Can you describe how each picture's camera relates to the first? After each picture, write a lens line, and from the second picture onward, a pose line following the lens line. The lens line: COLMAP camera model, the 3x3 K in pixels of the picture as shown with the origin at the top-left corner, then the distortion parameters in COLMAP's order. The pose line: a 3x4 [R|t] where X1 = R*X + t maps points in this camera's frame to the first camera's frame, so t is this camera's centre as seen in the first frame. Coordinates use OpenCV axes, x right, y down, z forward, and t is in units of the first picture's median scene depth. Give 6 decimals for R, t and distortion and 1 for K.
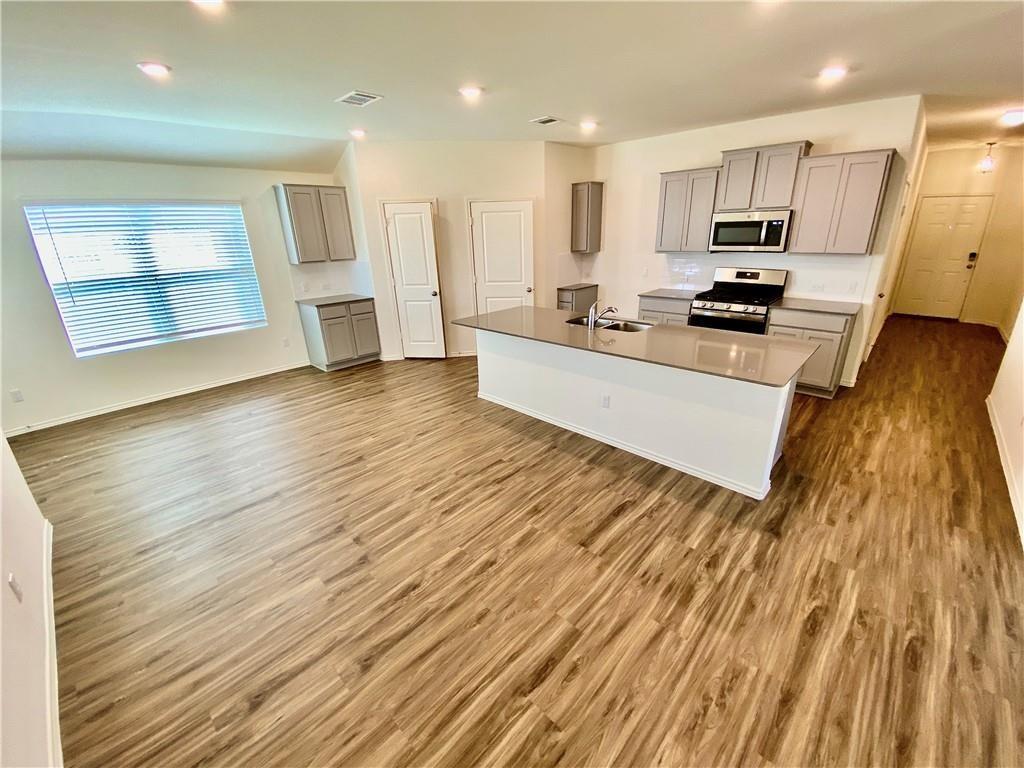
lens RADIAL K [[411.0, 0, 512.0], [0, 411.0, 384.0], [0, 0, 1]] dist [-0.019237, -0.000408]
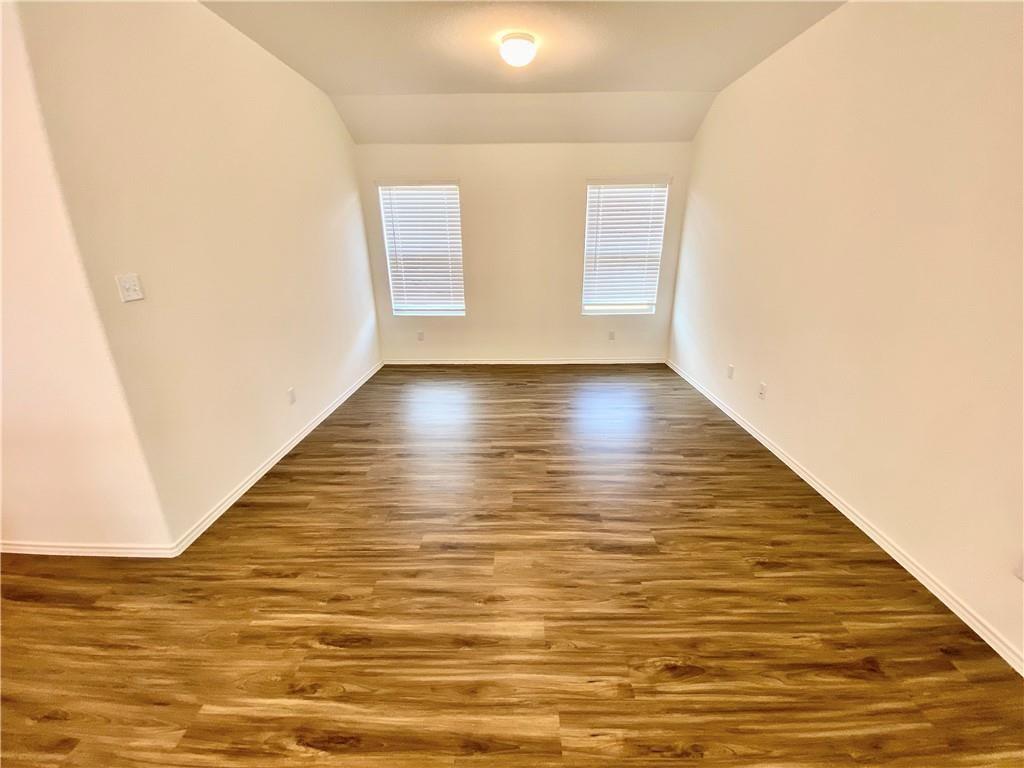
lens RADIAL K [[410.6, 0, 512.0], [0, 410.6, 384.0], [0, 0, 1]] dist [0.000095, -0.000189]
pose [[-0.678544, -0.220283, 0.700752, 0.065886], [0.268019, 0.813962, 0.515395, -0.084780], [-0.683918, 0.537533, -0.493269, 0.322409]]
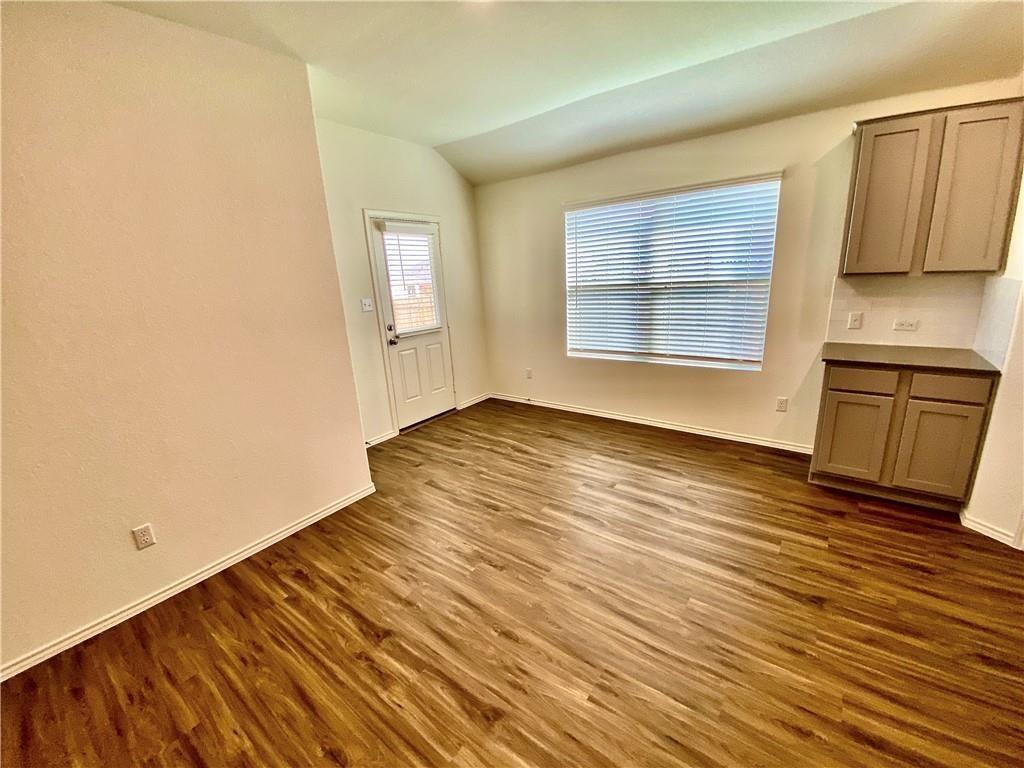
lens RADIAL K [[411.0, 0, 512.0], [0, 411.0, 384.0], [0, 0, 1]] dist [-0.019237, -0.000408]
pose [[0.112428, 0.276955, -0.954283, -0.034883], [-0.296010, 0.926104, 0.233903, -0.181961], [0.948545, 0.256180, 0.186101, 0.593430]]
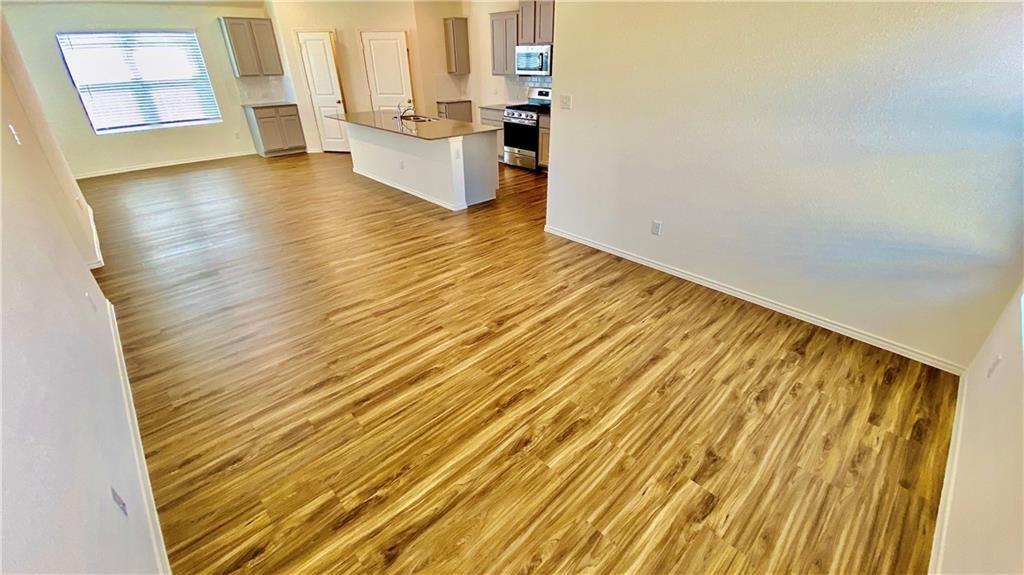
lens RADIAL K [[428.2, 0, 512.0], [0, 428.2, 287.5], [0, 0, 1]] dist [-0.011256, -0.000150]
pose [[0.998394, 0.044974, -0.034456, 0.566174], [-0.039377, 0.988093, 0.148736, 0.193741], [0.040735, -0.147140, 0.988277, -0.596656]]
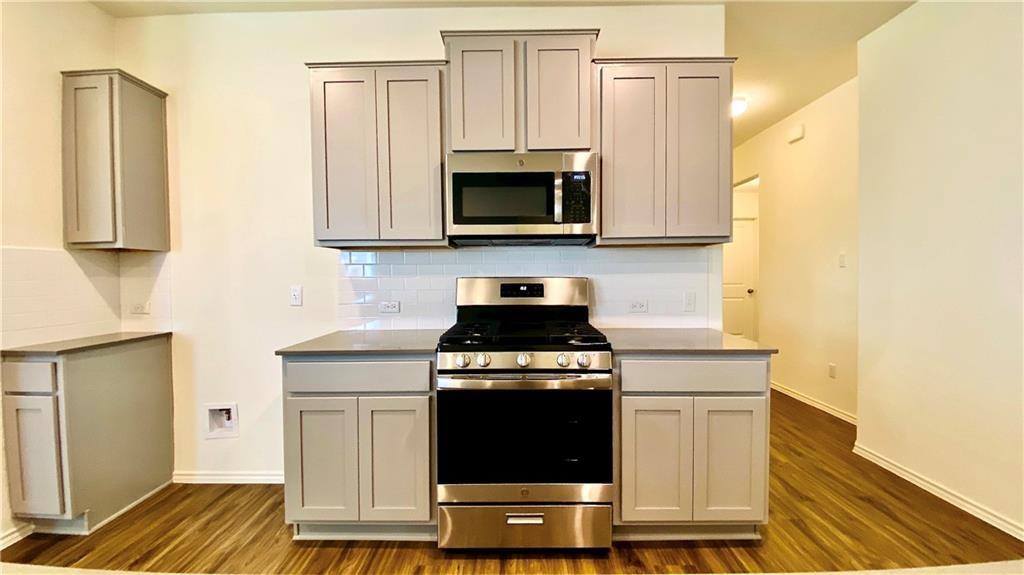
lens RADIAL K [[434.7, 0, 512.0], [0, 434.7, 287.5], [0, 0, 1]] dist [0.001731, 0.000077]
pose [[0.732216, 0.004834, 0.681055, 0.226646], [0.221113, 0.944122, -0.244424, -0.152103], [-0.644181, 0.329561, 0.690232, 0.676473]]
